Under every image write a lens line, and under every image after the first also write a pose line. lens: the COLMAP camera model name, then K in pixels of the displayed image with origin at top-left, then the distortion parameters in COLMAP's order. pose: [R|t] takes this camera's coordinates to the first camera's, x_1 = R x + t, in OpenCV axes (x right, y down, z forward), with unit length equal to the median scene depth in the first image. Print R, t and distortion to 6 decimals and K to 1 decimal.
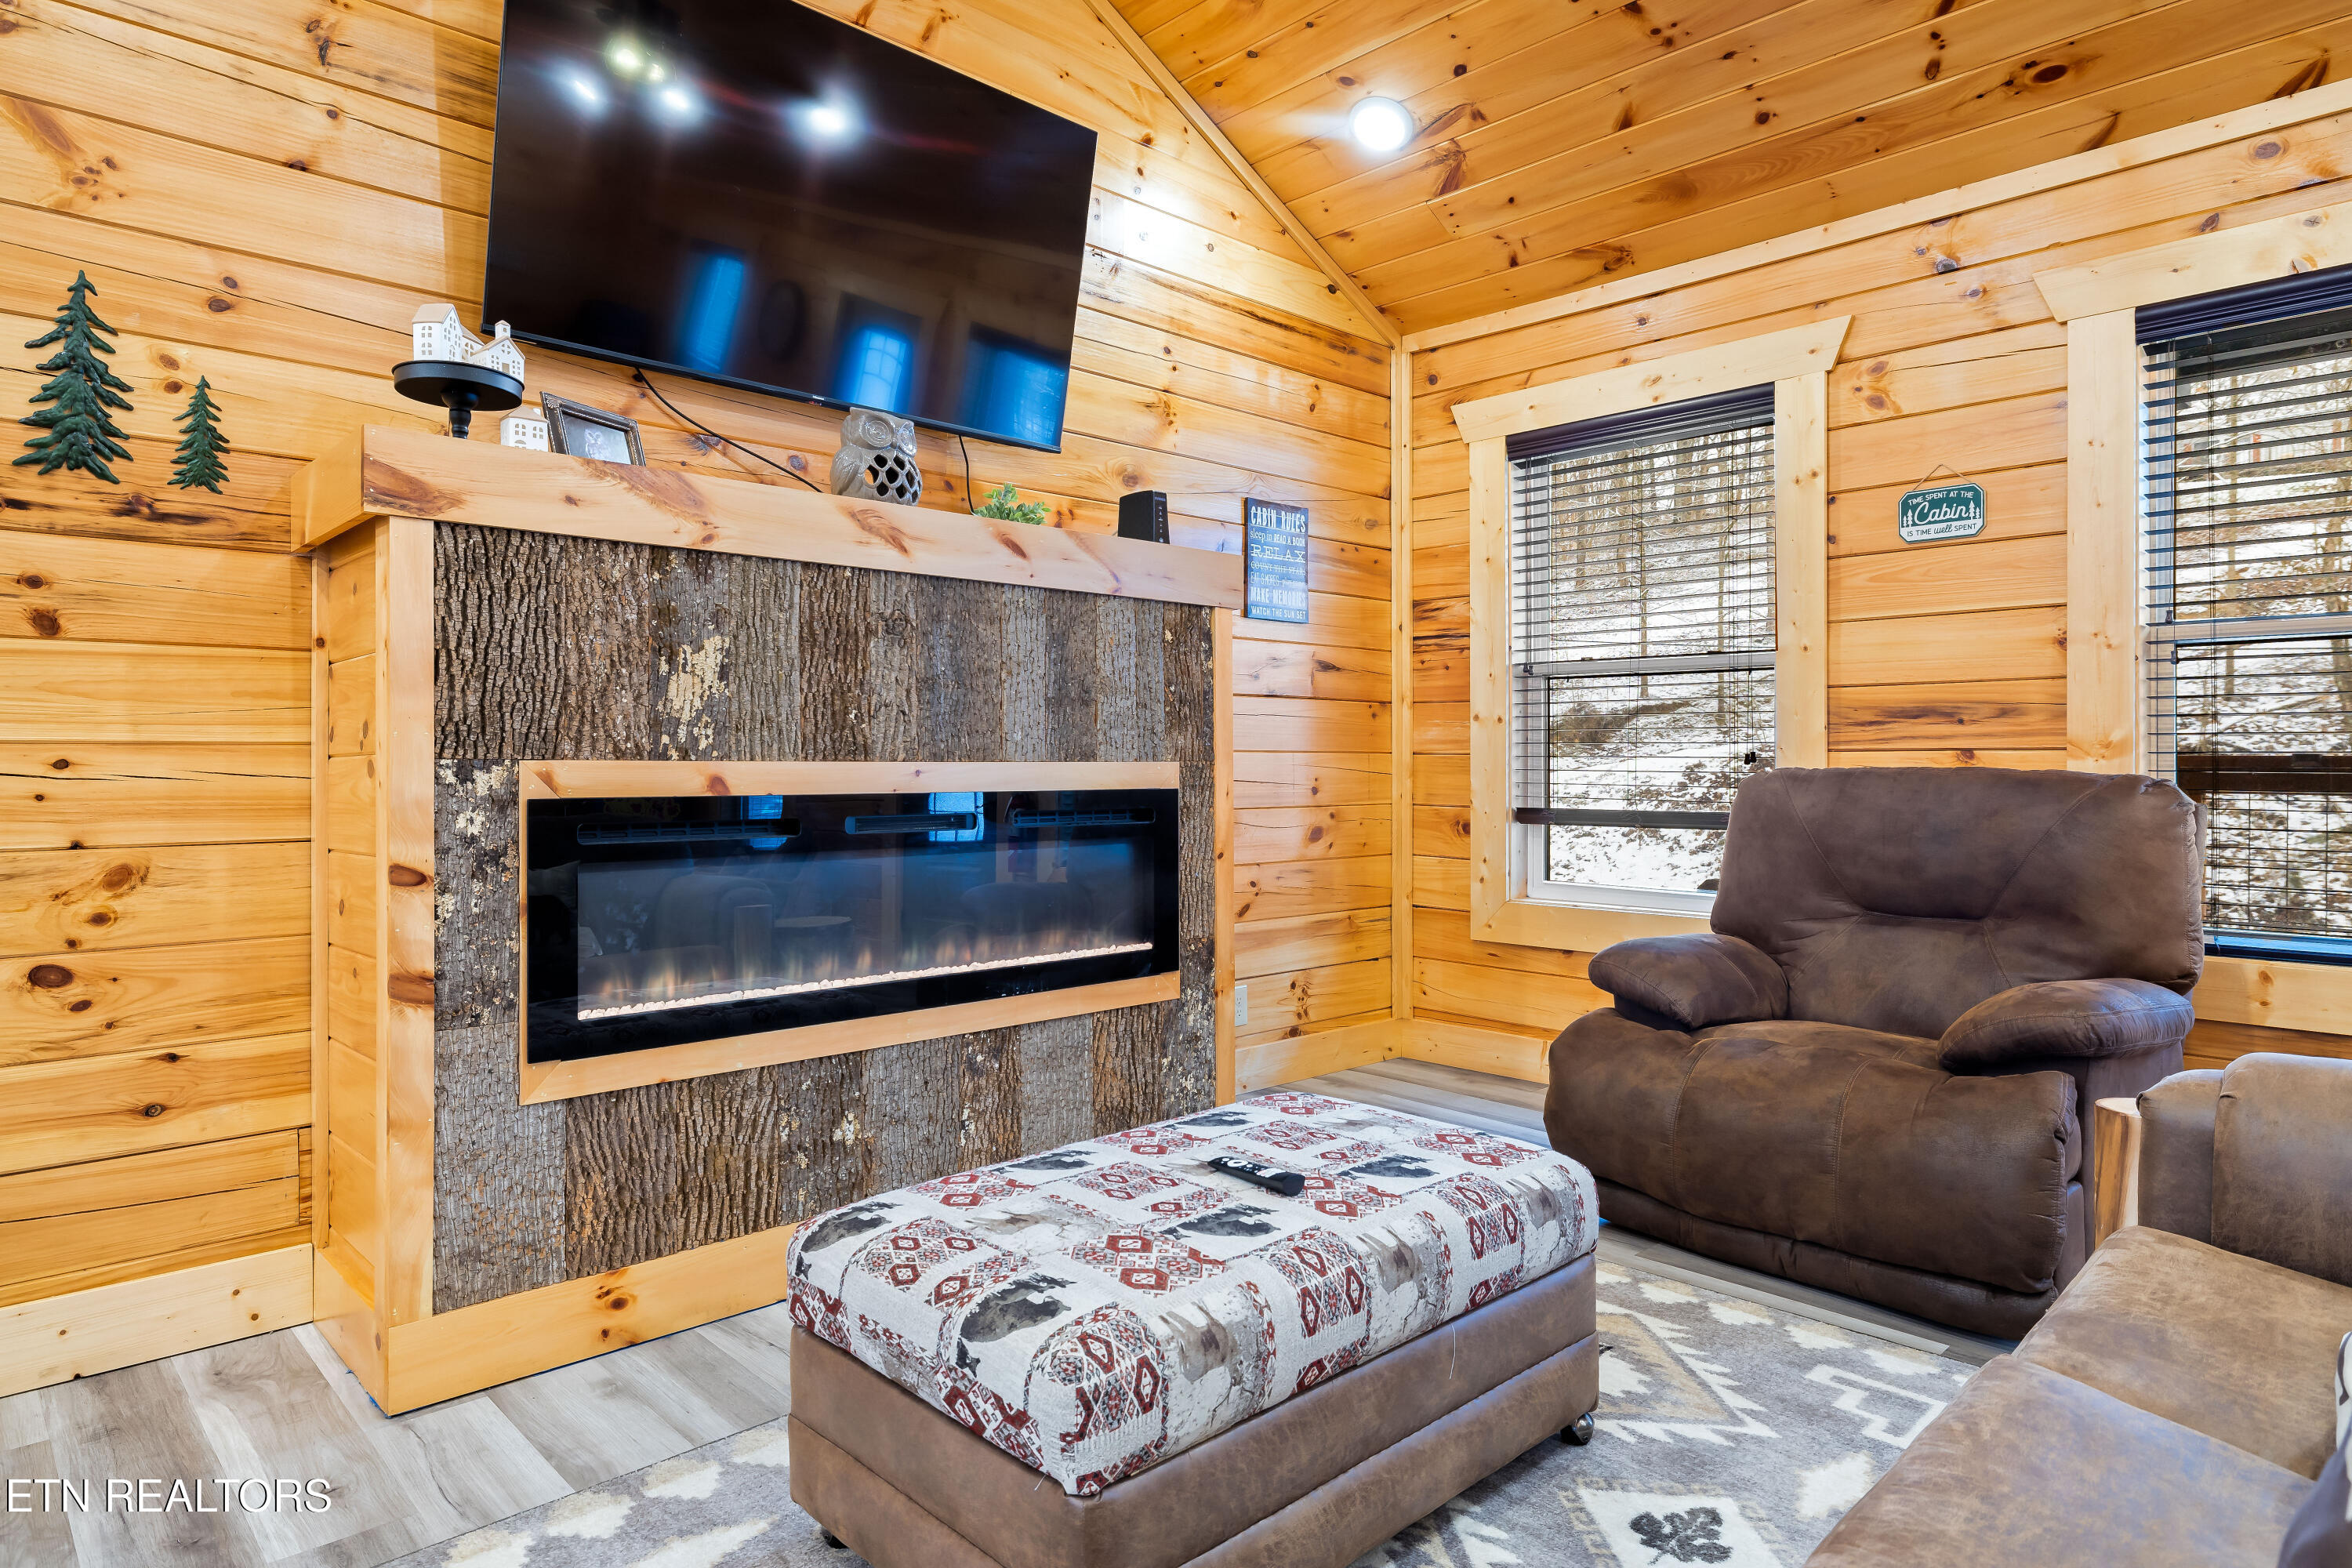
lens RADIAL K [[1333.1, 0, 1176.7], [0, 1333.1, 770.0], [0, 0, 1]] dist [-0.000052, -0.002643]
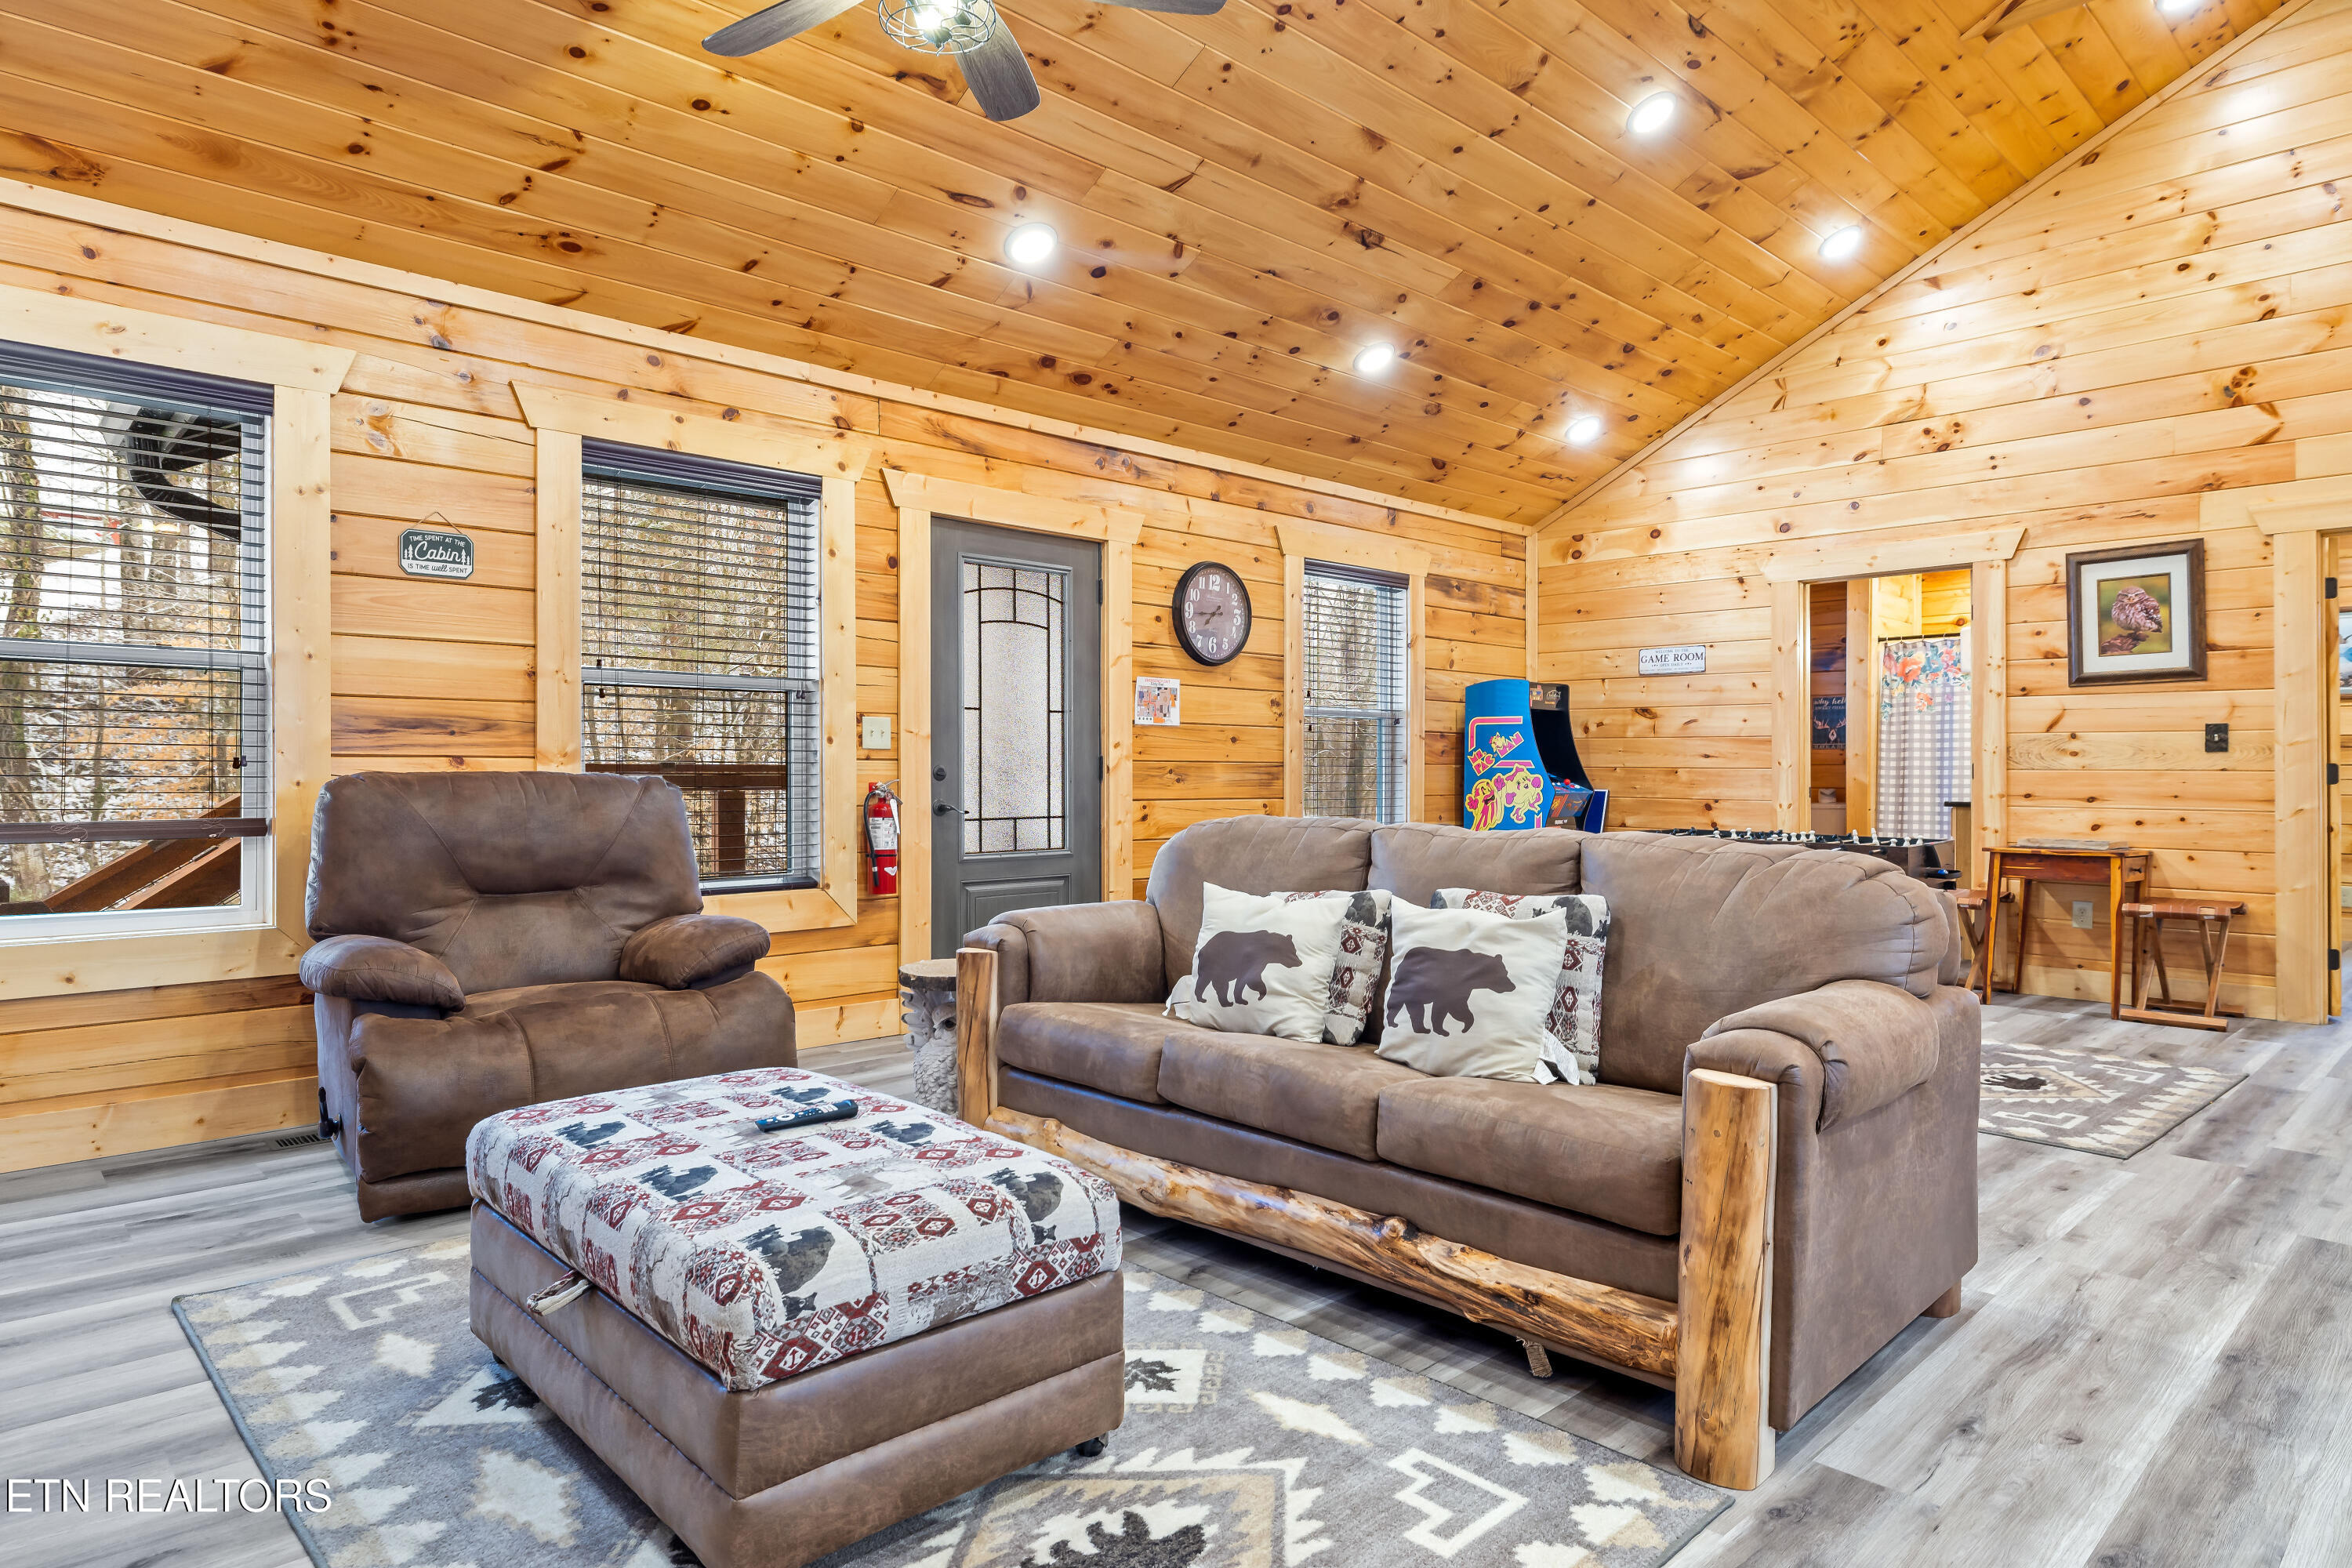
lens RADIAL K [[1333.1, 0, 1156.4], [0, 1333.1, 774.4], [0, 0, 1]] dist [-0.000052, -0.002643]
pose [[0.015582, -0.003026, 0.999874, -0.705572], [0.002336, 0.999993, 0.002990, -0.001900], [-0.999876, 0.002289, 0.015589, 0.426371]]
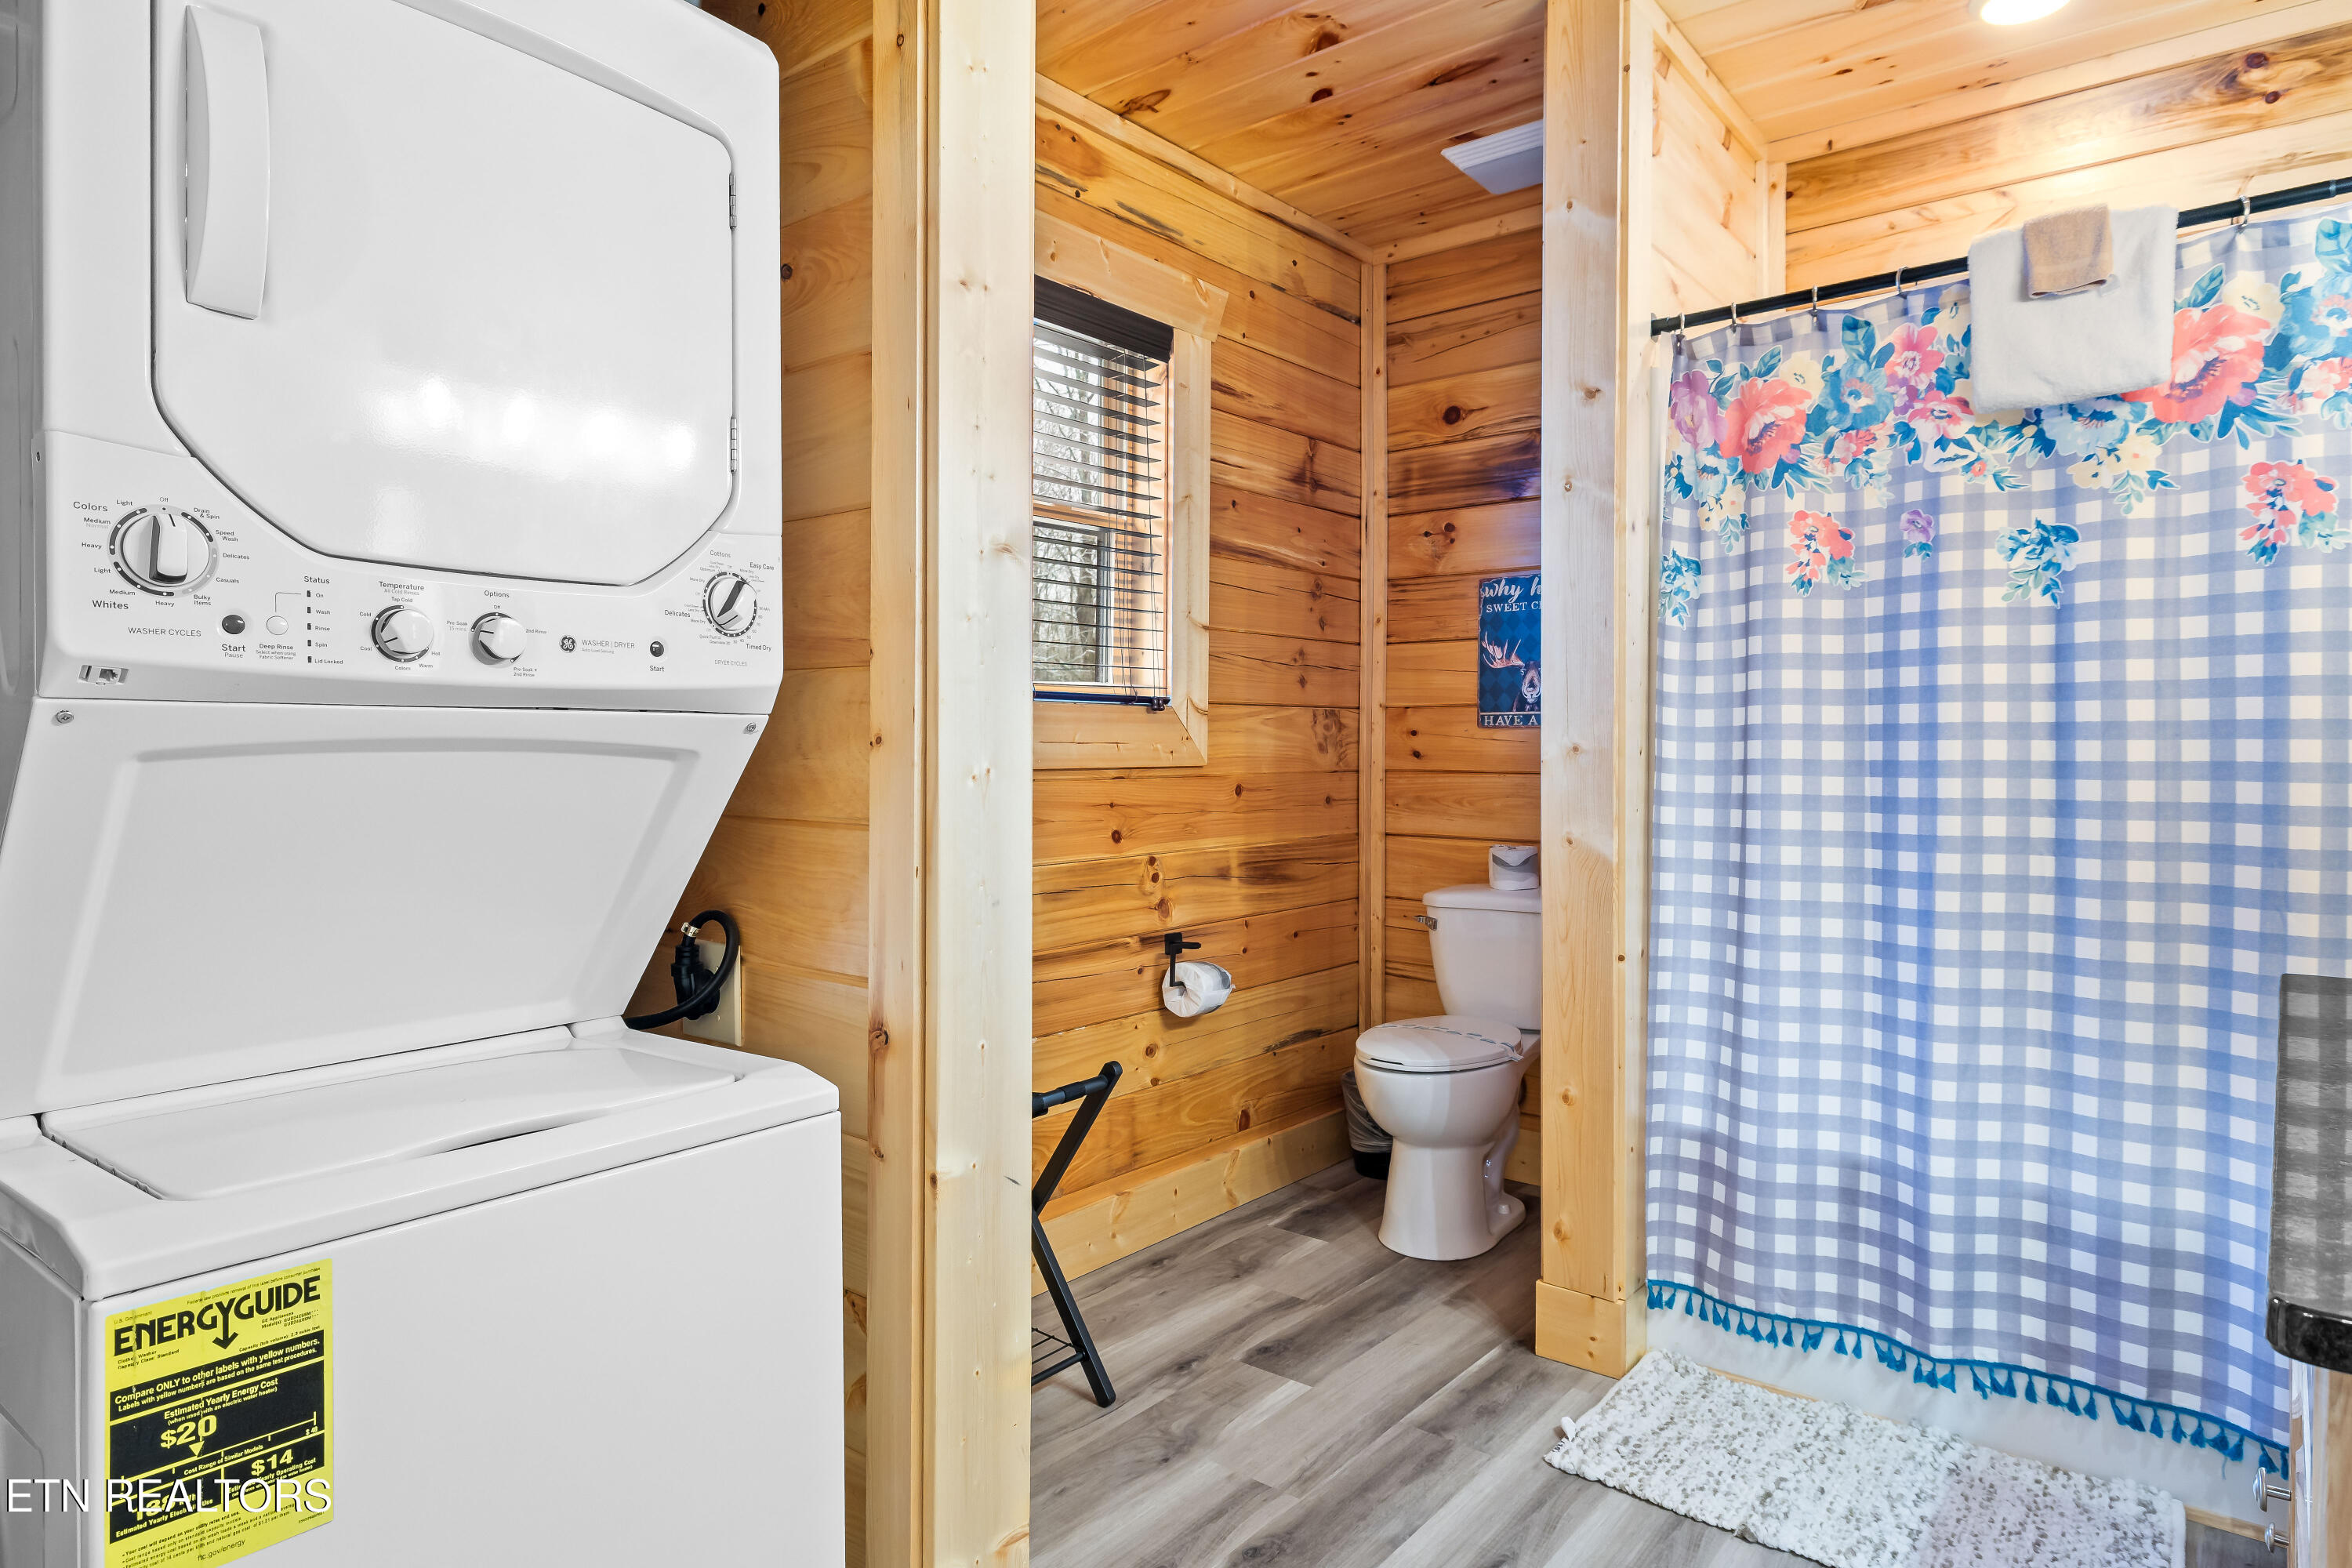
lens RADIAL K [[1379.0, 0, 1143.4], [0, 1379.0, 744.7], [0, 0, 1]] dist [0.000900, -0.004282]
pose [[-0.121776, 0.002192, 0.992555, 1.715549], [0.001065, 0.999997, -0.002077, -0.038233], [-0.992557, 0.000804, -0.121778, -0.842205]]
